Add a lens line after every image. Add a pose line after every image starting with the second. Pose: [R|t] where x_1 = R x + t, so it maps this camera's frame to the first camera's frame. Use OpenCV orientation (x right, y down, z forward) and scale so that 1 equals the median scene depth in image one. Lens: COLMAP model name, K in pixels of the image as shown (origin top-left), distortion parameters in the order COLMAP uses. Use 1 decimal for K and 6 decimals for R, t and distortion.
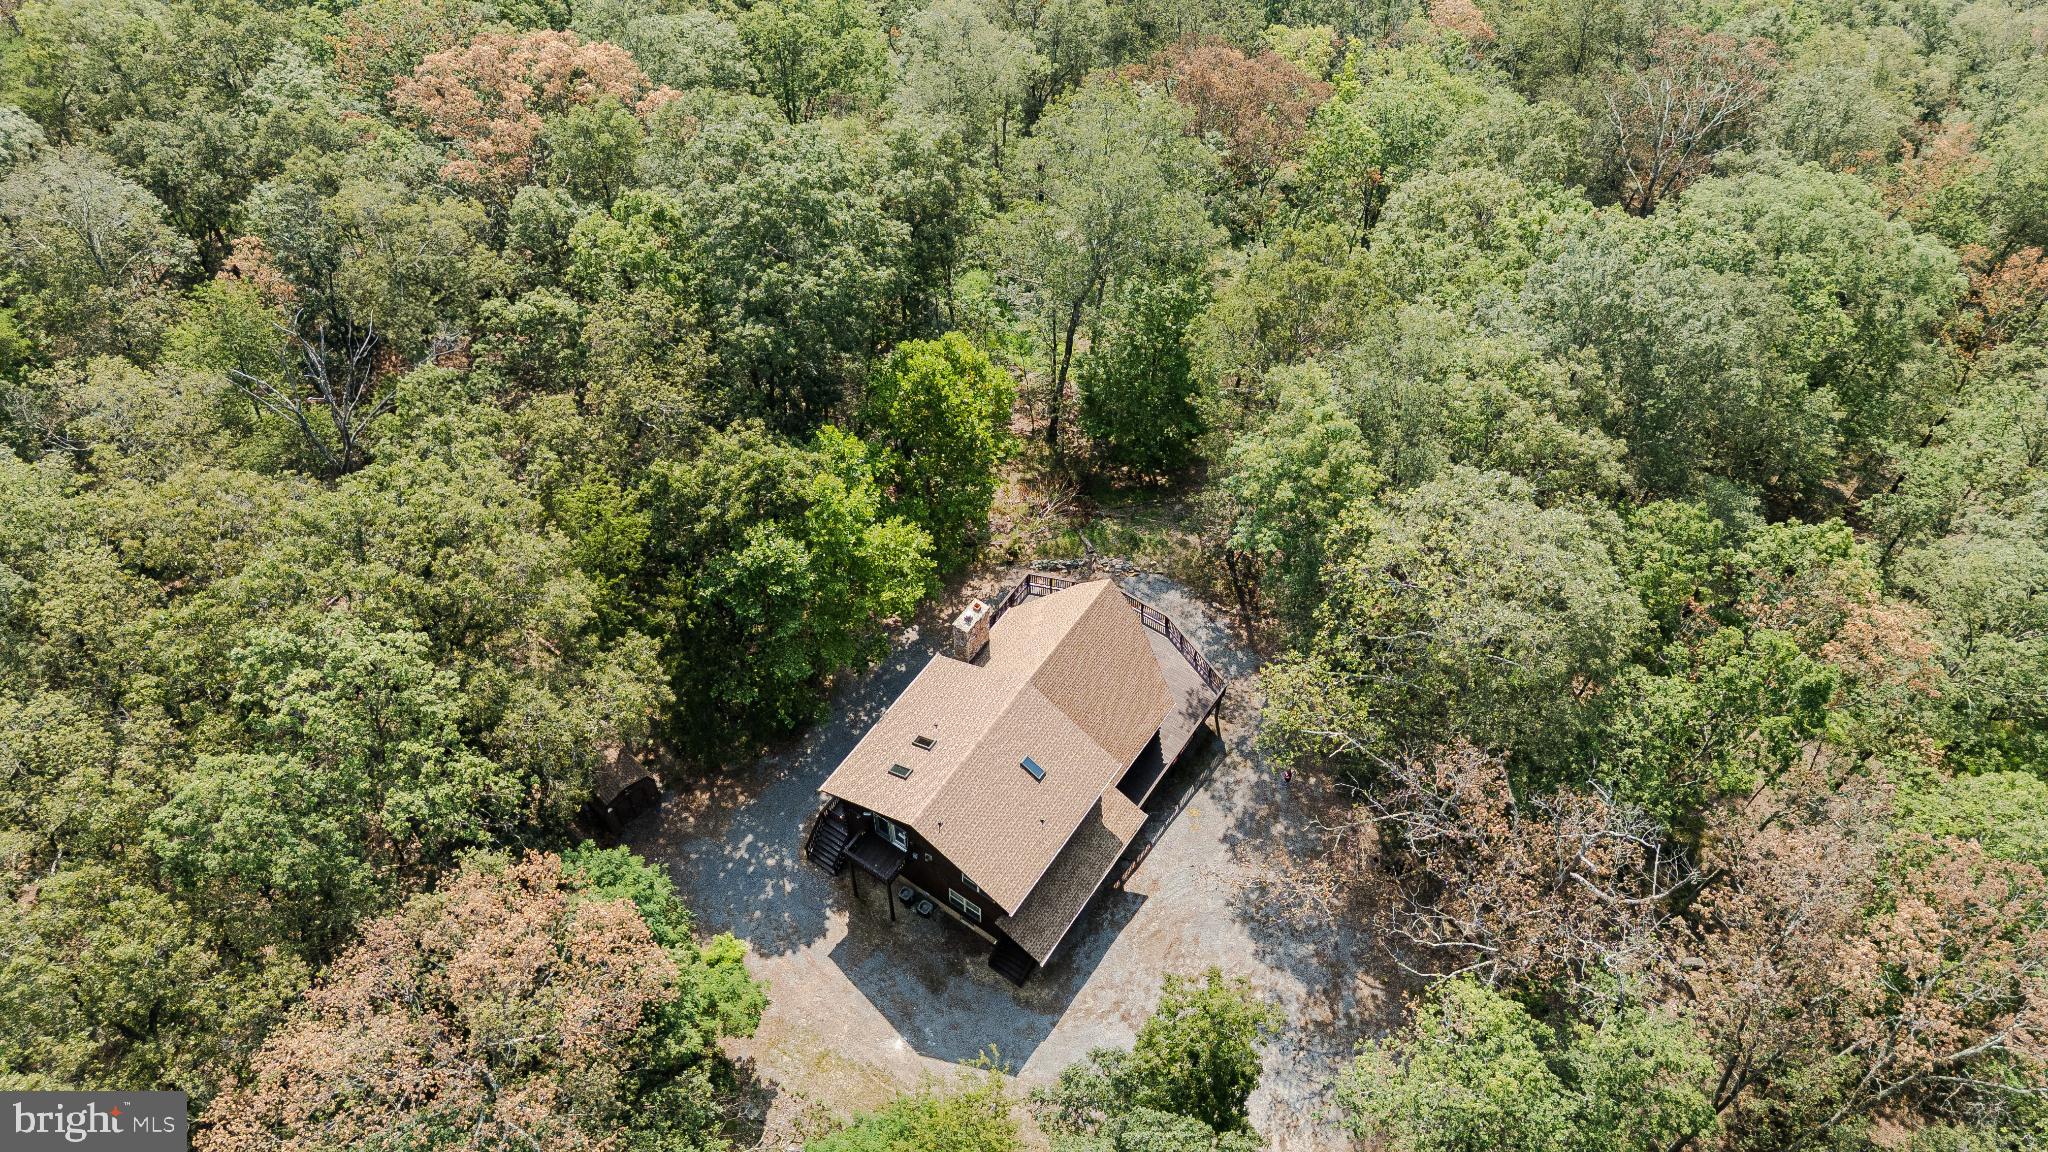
lens RADIAL K [[1442.6, 0, 1025.0], [0, 1442.6, 569.6], [0, 0, 1]] dist [0.055072, -0.010425]
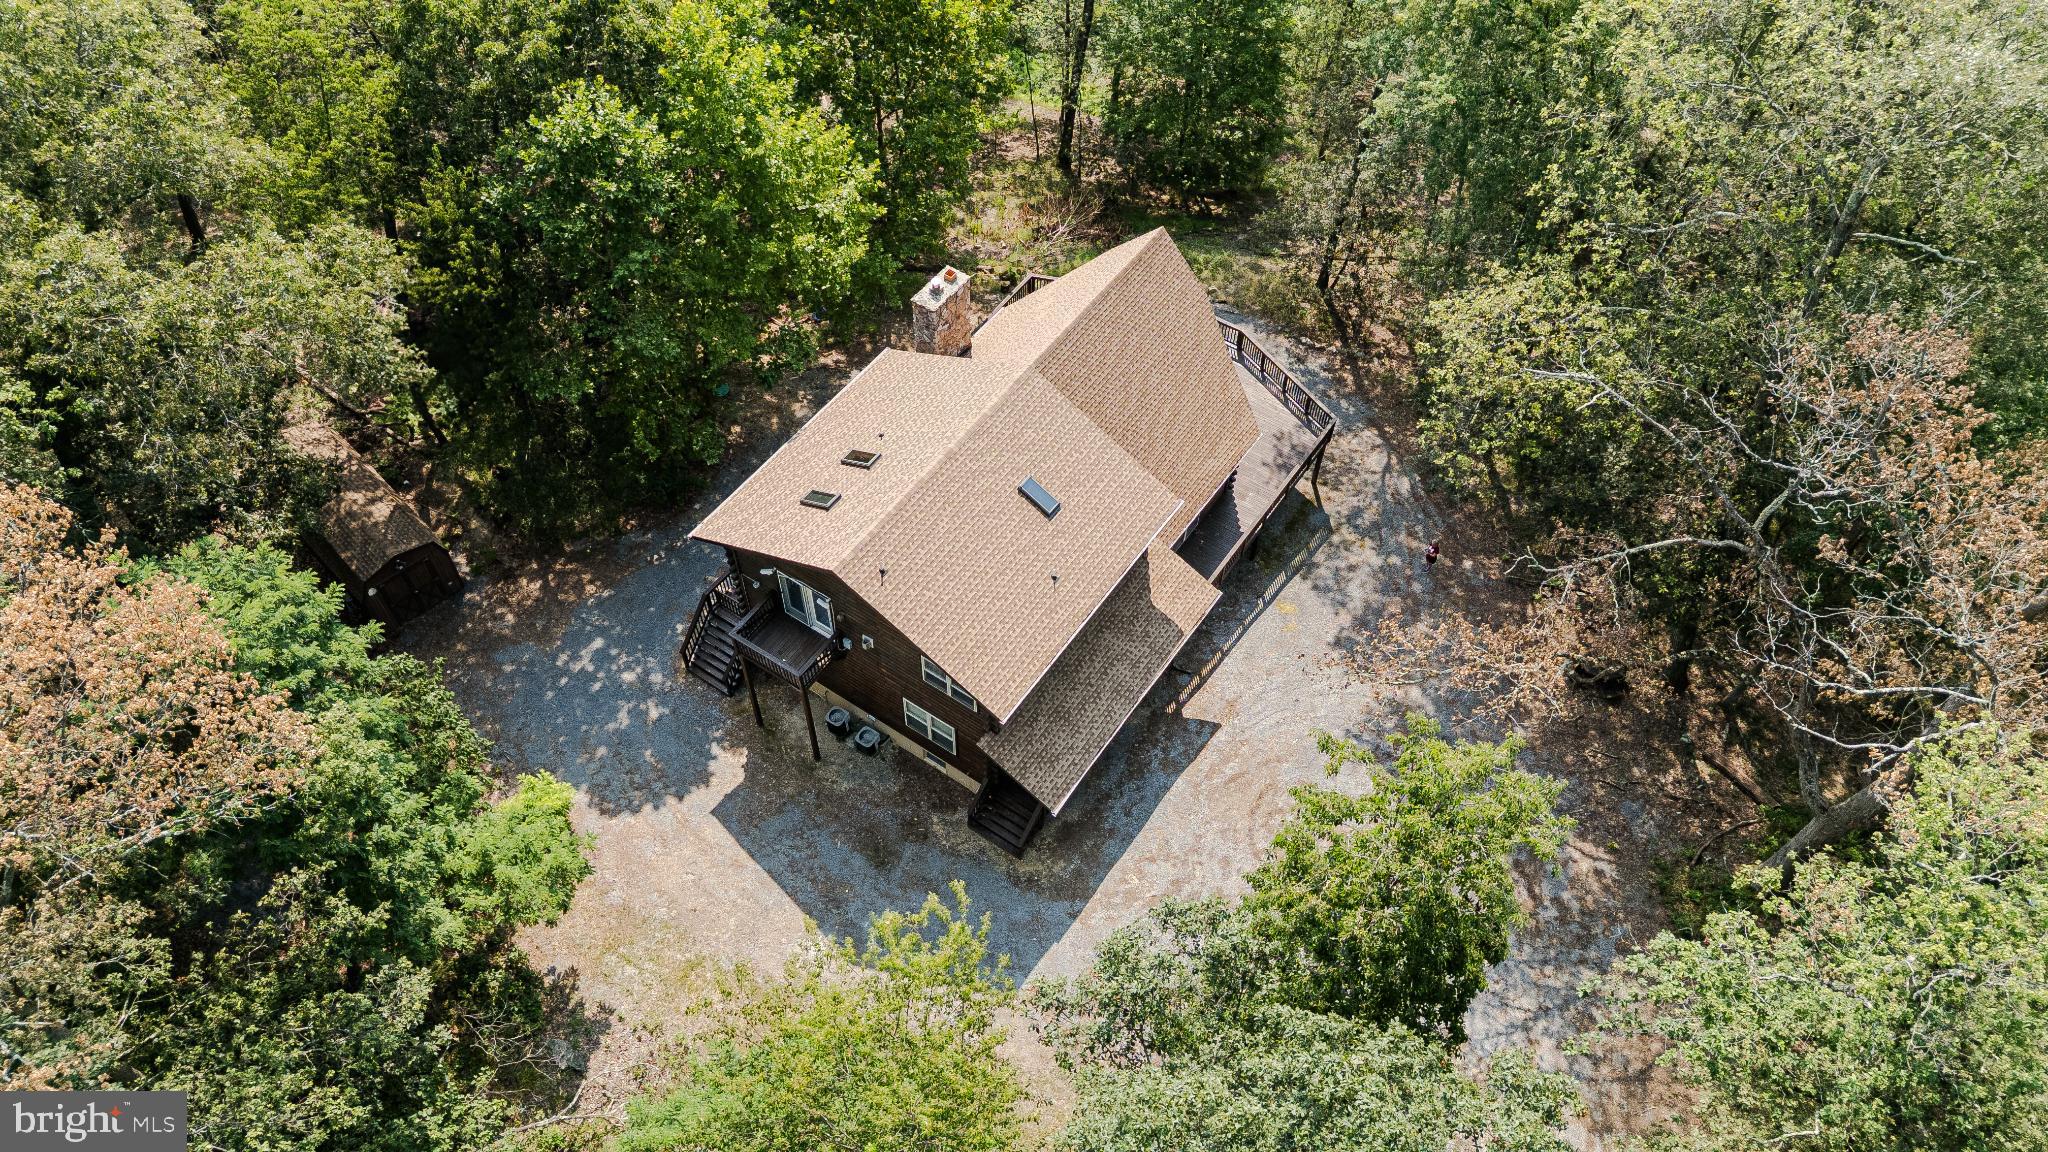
lens RADIAL K [[1442.6, 0, 1025.0], [0, 1442.6, 580.5], [0, 0, 1]] dist [0.055072, -0.010425]
pose [[0.999994, -0.001389, -0.003287, 0.001358], [0.001414, 0.999970, 0.007599, 0.160325], [0.003277, -0.007604, 0.999966, 0.375067]]
